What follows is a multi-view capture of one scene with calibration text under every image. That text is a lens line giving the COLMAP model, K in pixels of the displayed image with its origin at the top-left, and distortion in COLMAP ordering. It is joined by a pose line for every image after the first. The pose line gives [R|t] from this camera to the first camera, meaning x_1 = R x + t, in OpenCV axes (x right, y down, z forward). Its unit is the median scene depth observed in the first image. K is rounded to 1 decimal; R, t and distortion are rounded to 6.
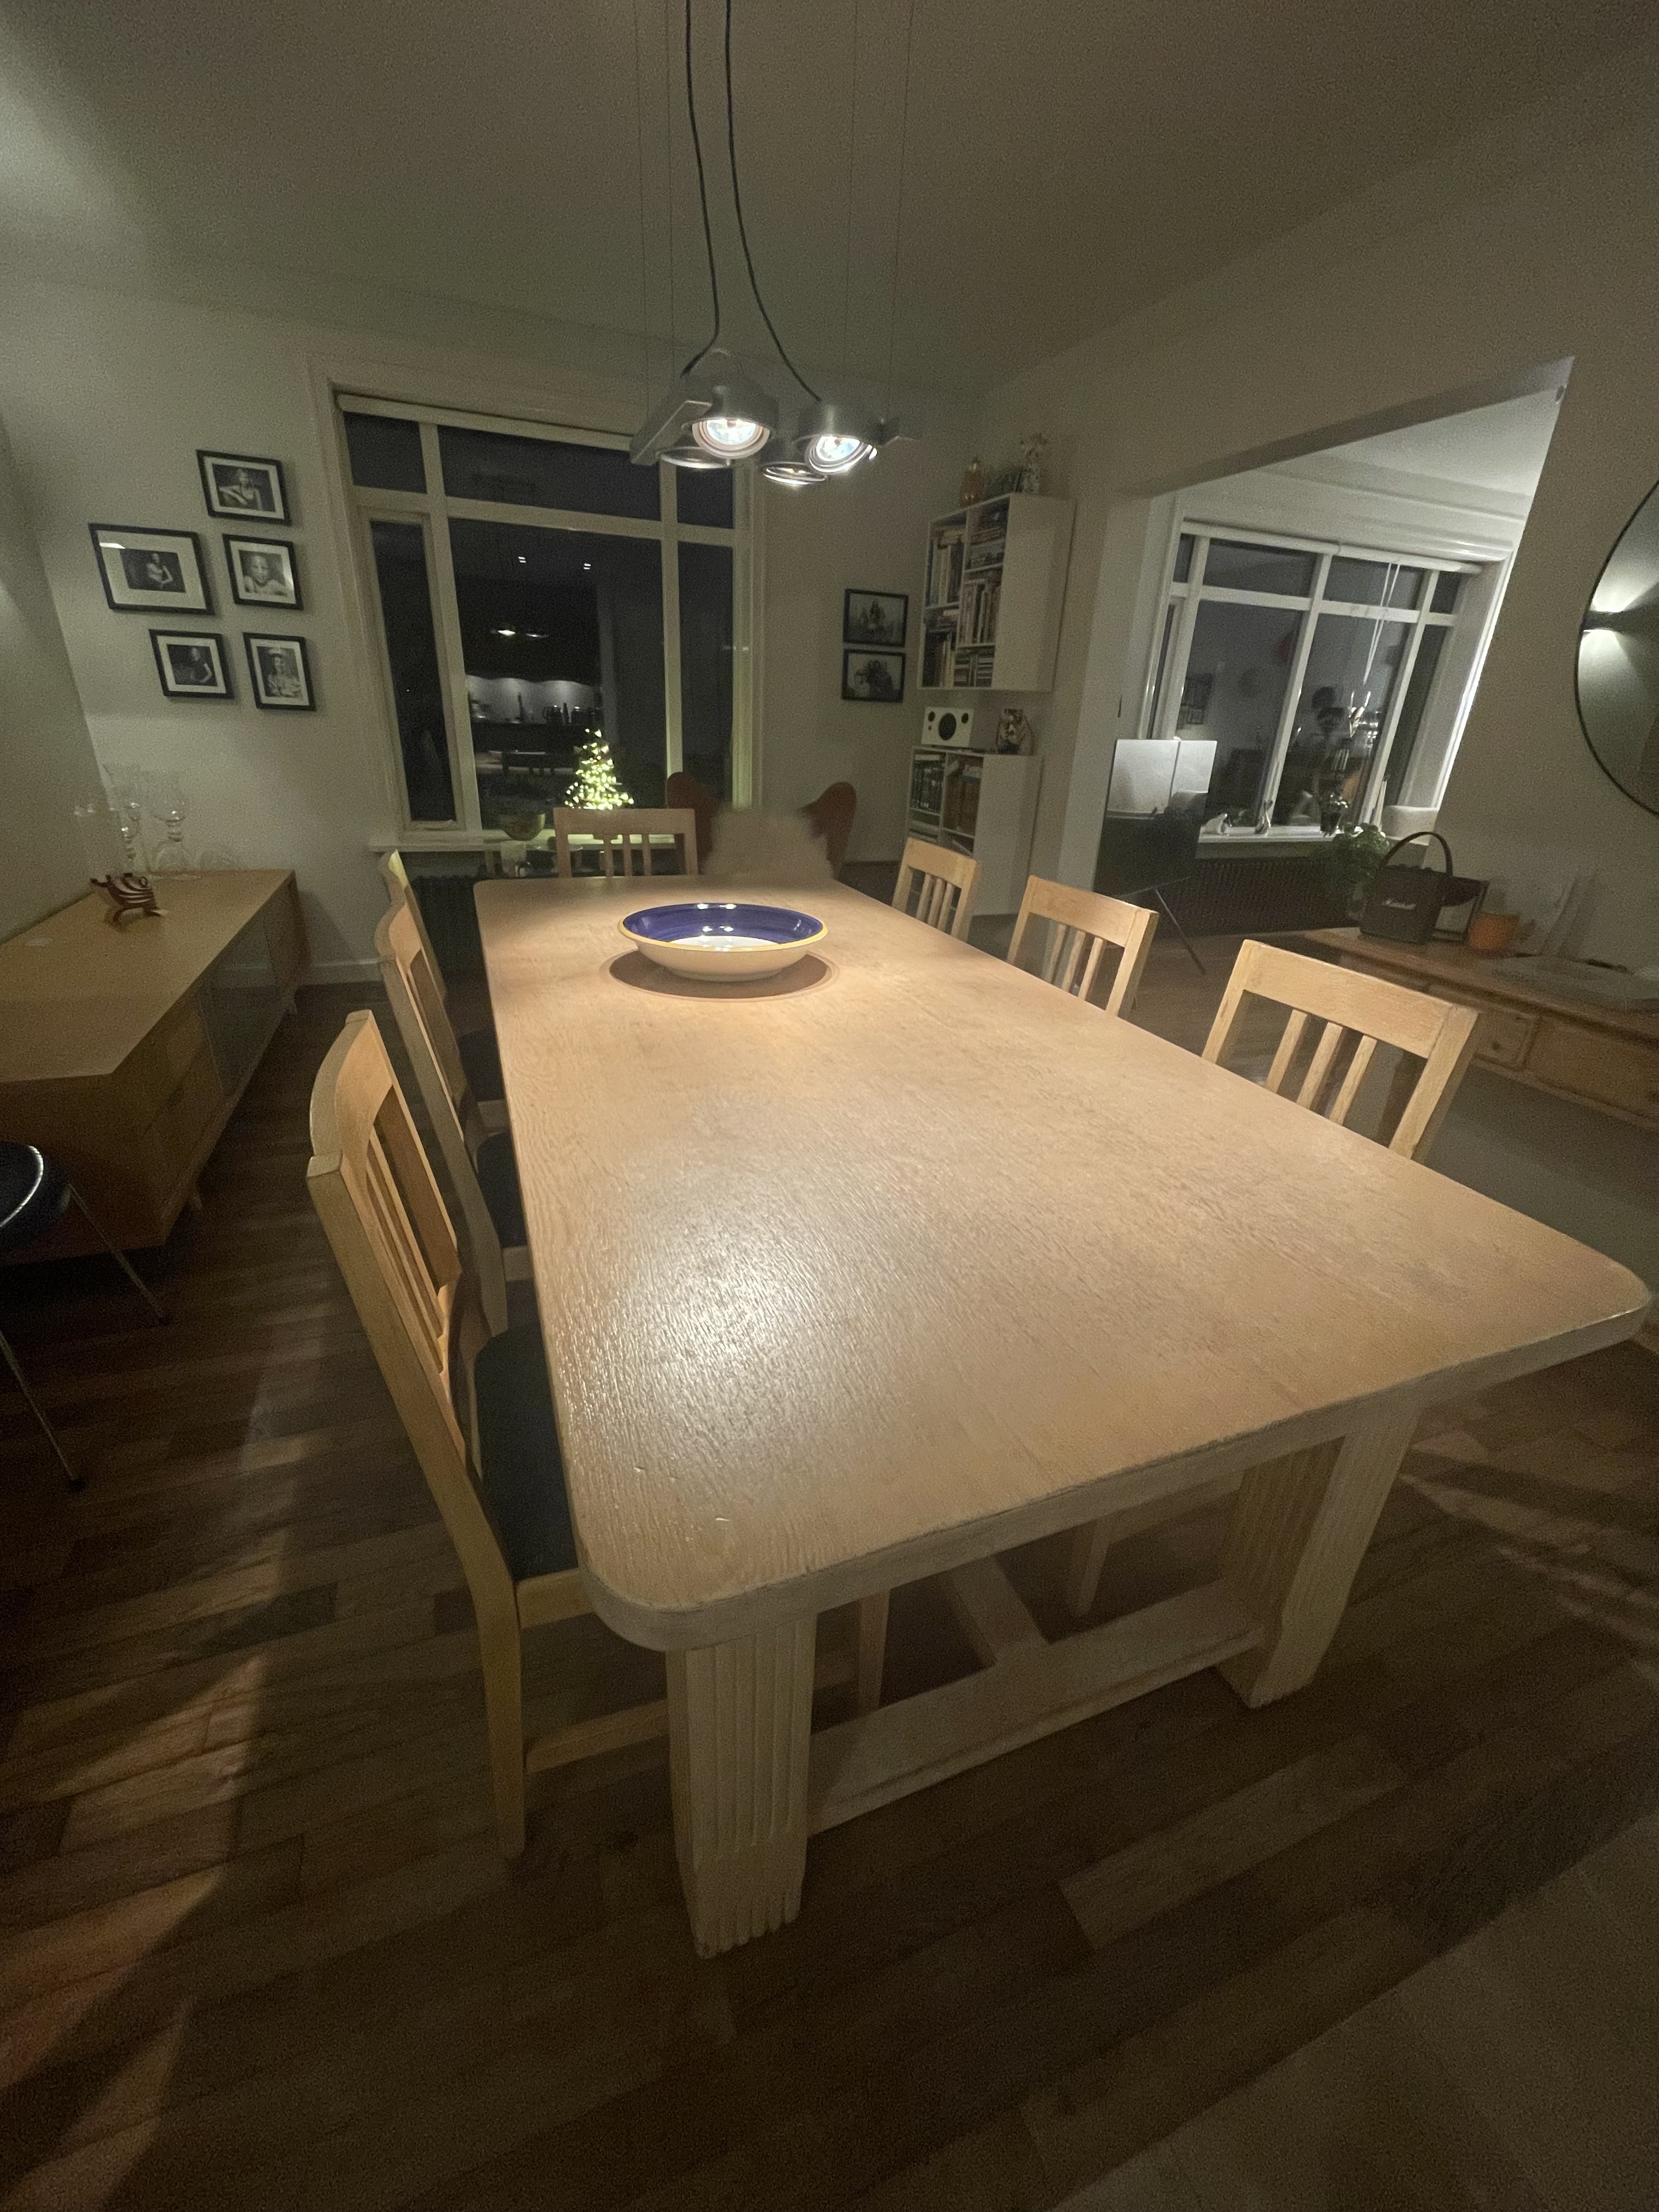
lens RADIAL K [[899.5, 0, 829.5], [0, 899.5, 1106.0], [0, 0, 1]] dist [-0.001238, -0.000366]
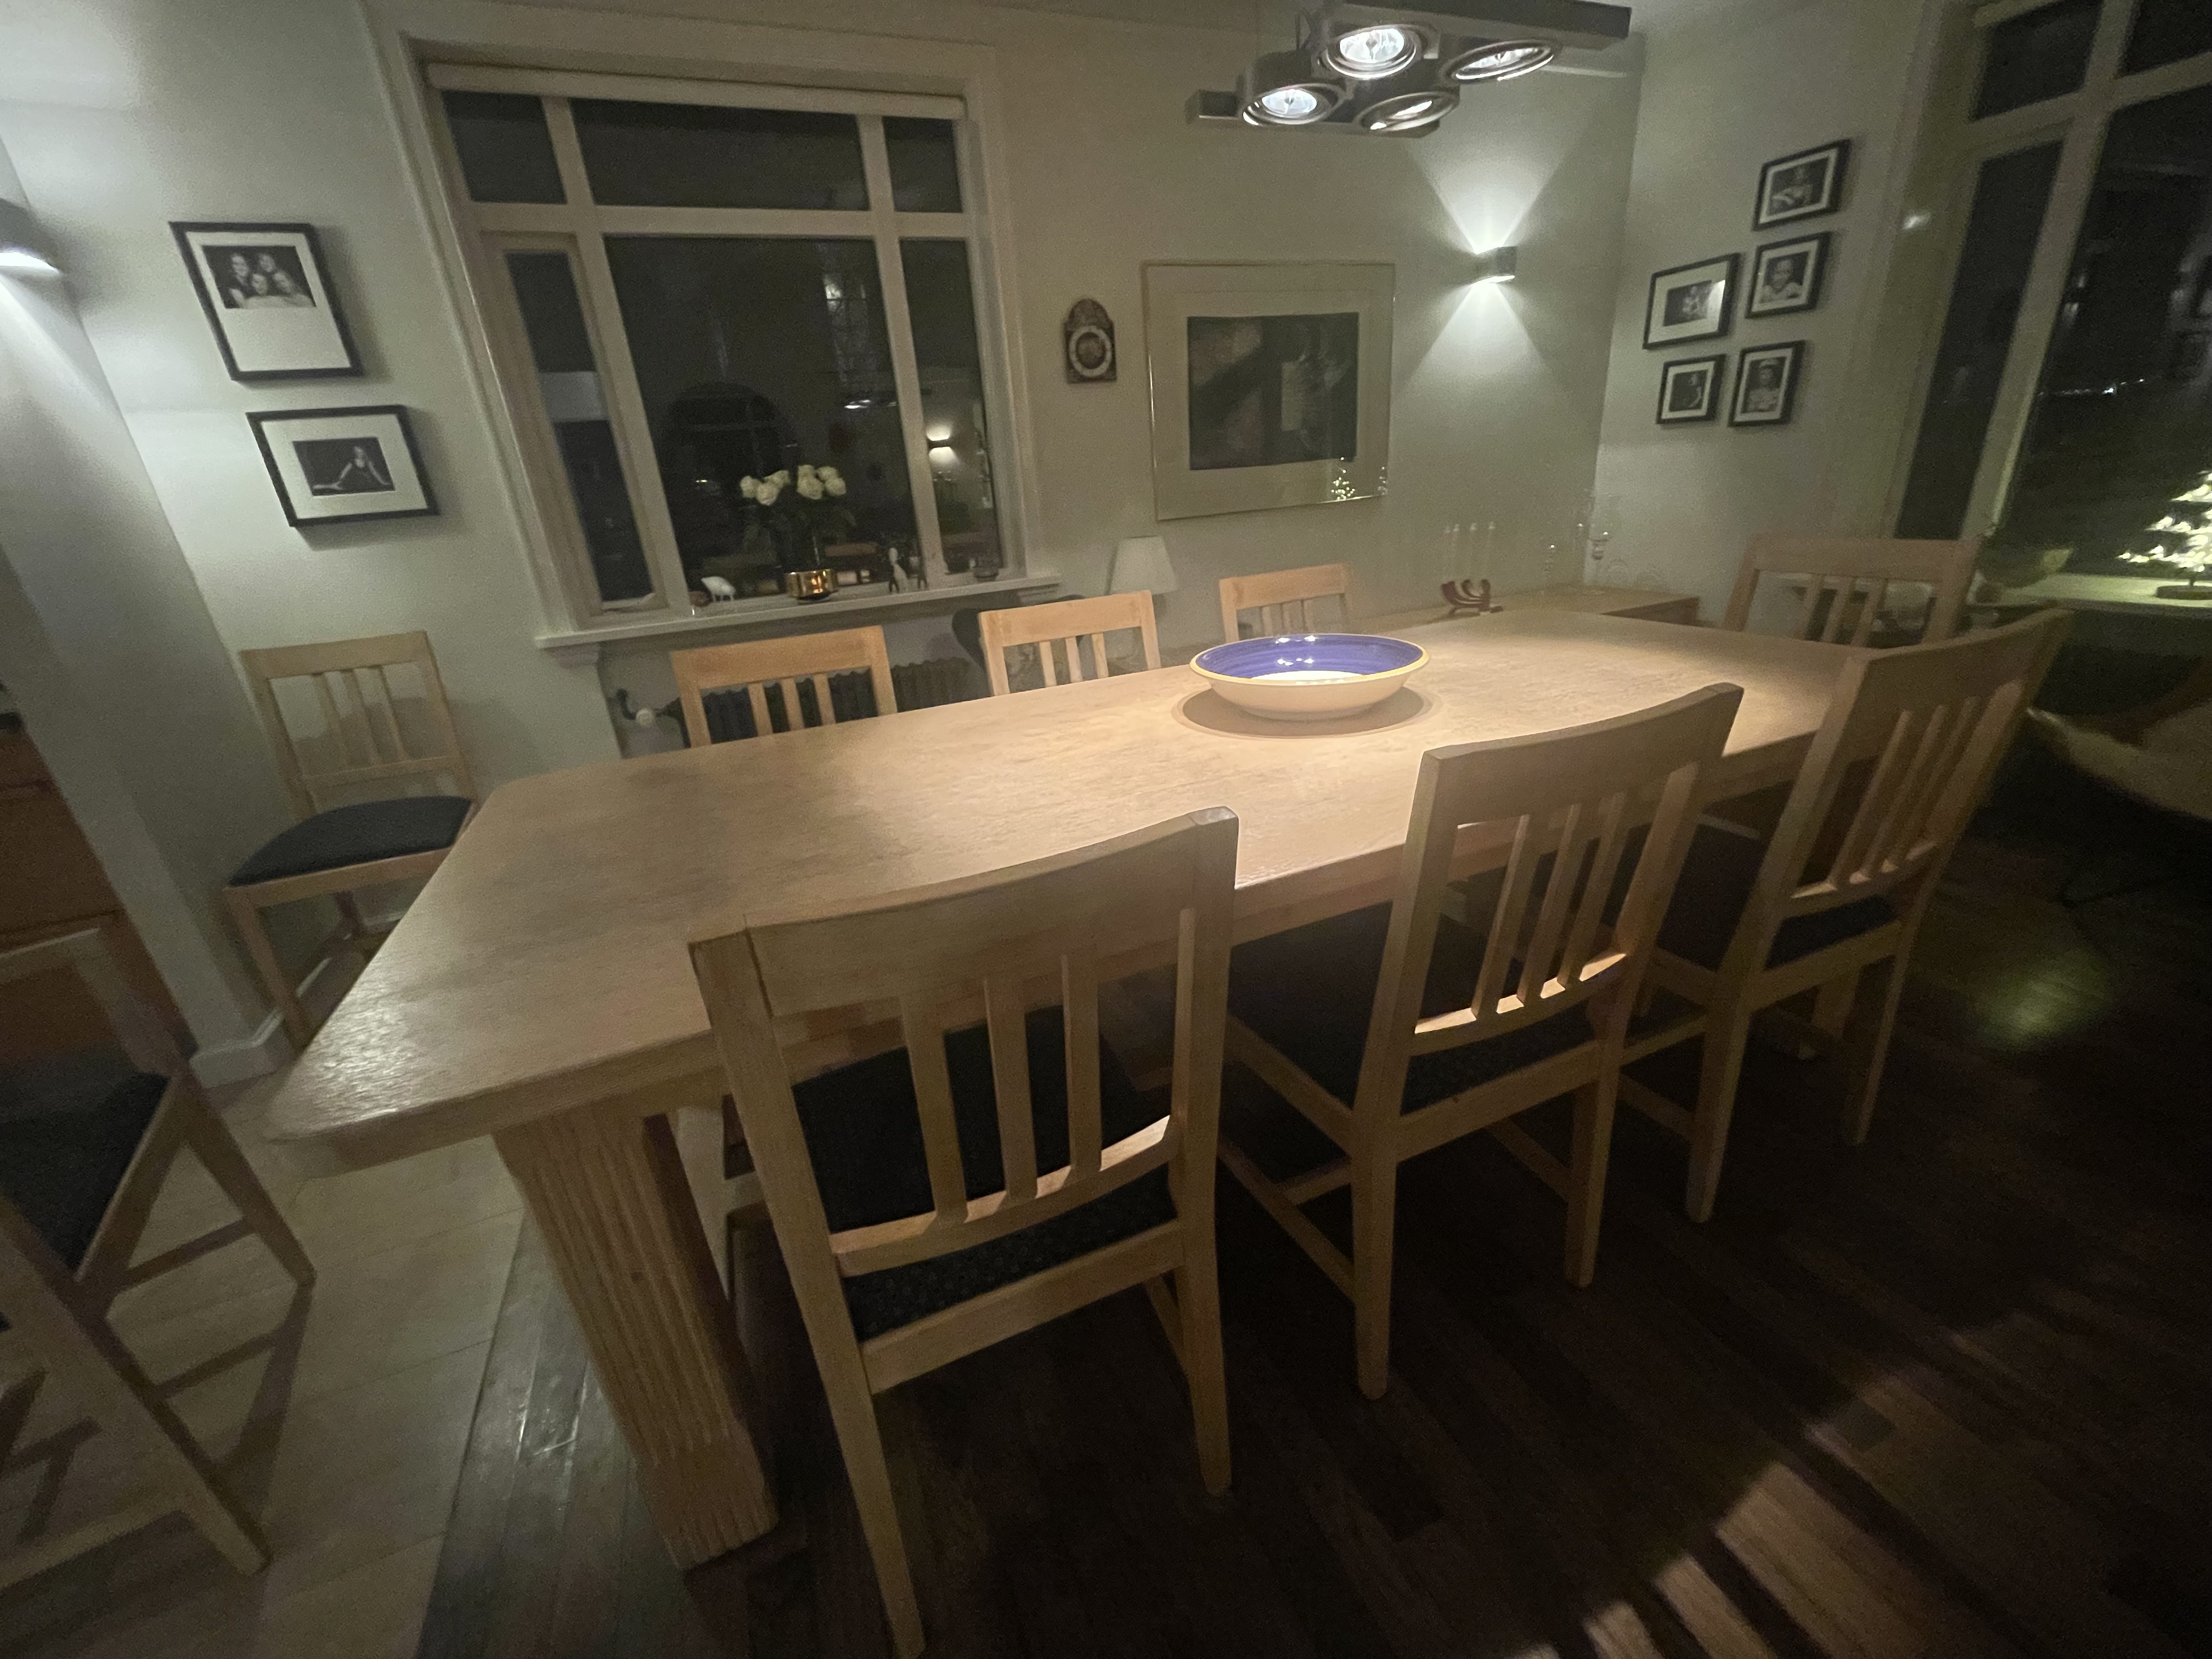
lens RADIAL K [[899.5, 0, 1105.1], [0, 899.5, 836.9], [0, 0, 1]] dist [-0.001238, -0.000366]
pose [[0.021984, 0.337010, -0.941244, 0.428042], [-0.333263, 0.890095, 0.310912, -0.138600], [0.942577, 0.306847, 0.131881, 0.405362]]
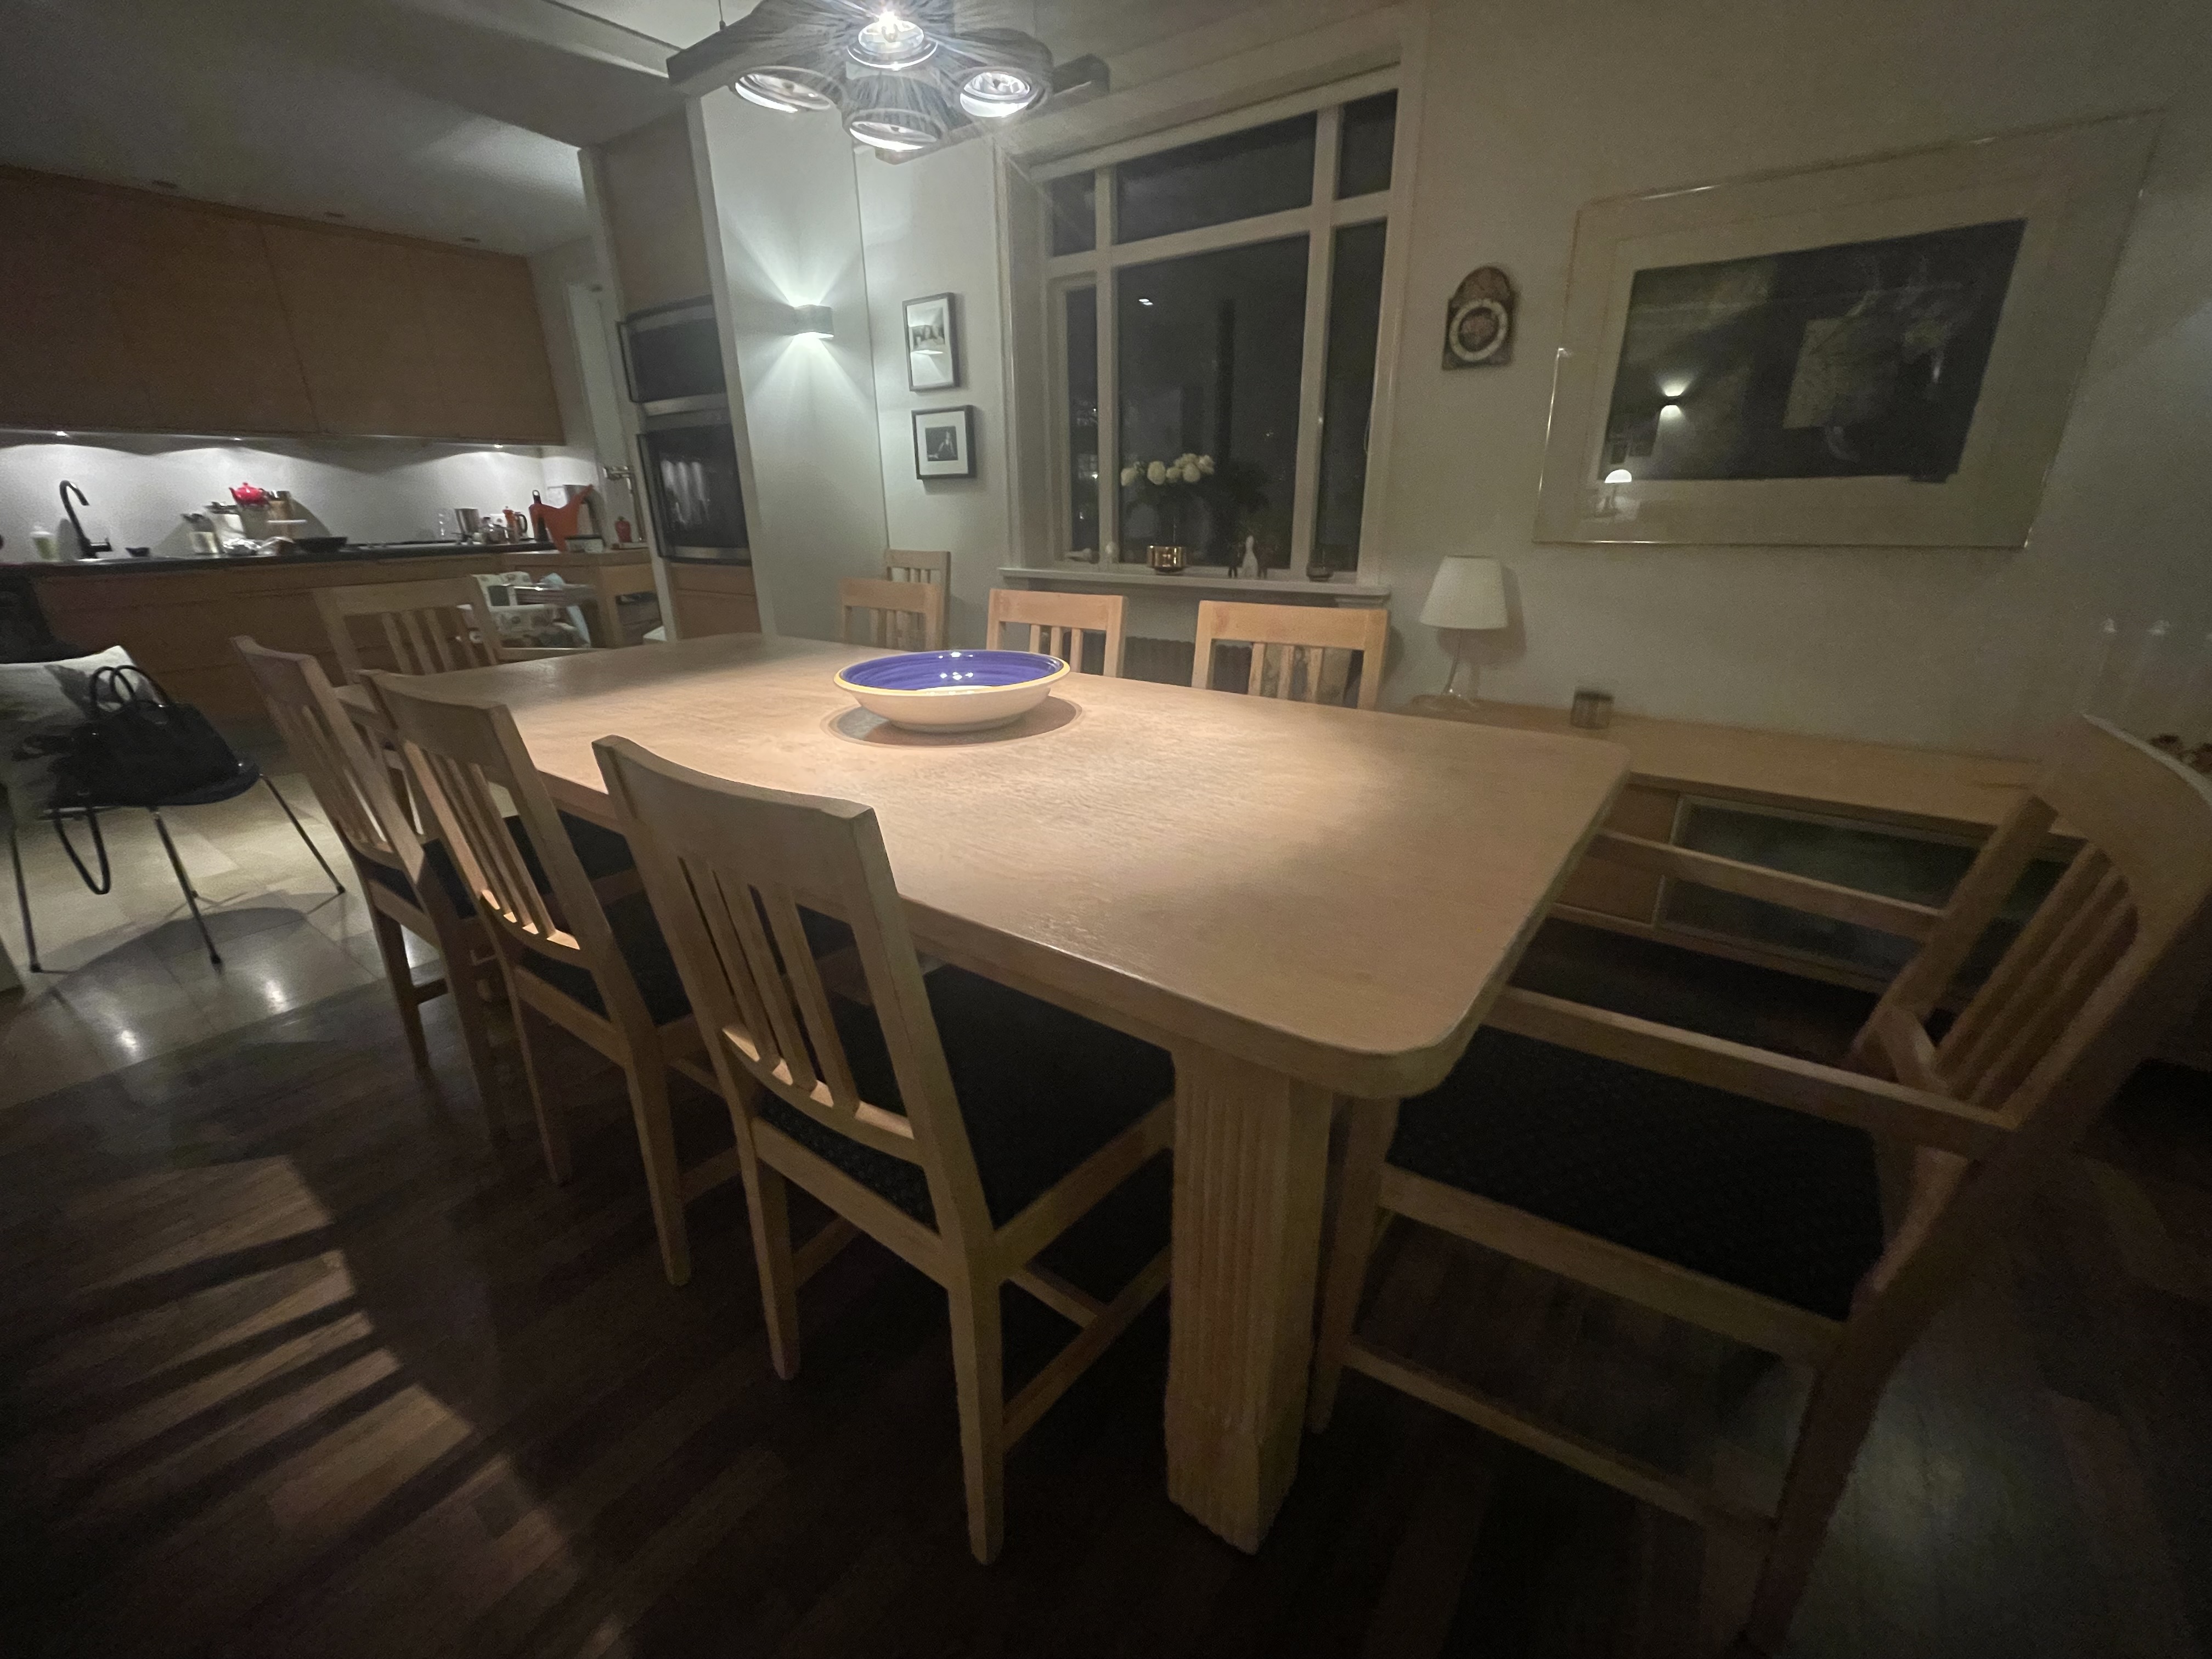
lens RADIAL K [[921.8, 0, 1106.0], [0, 921.8, 829.5], [0, 0, 1]] dist [0.000964, -0.000151]
pose [[-0.851933, 0.151095, -0.501379, 0.130269], [-0.231299, 0.750423, 0.619165, -0.376095], [0.469799, 0.643456, -0.604362, 0.942541]]
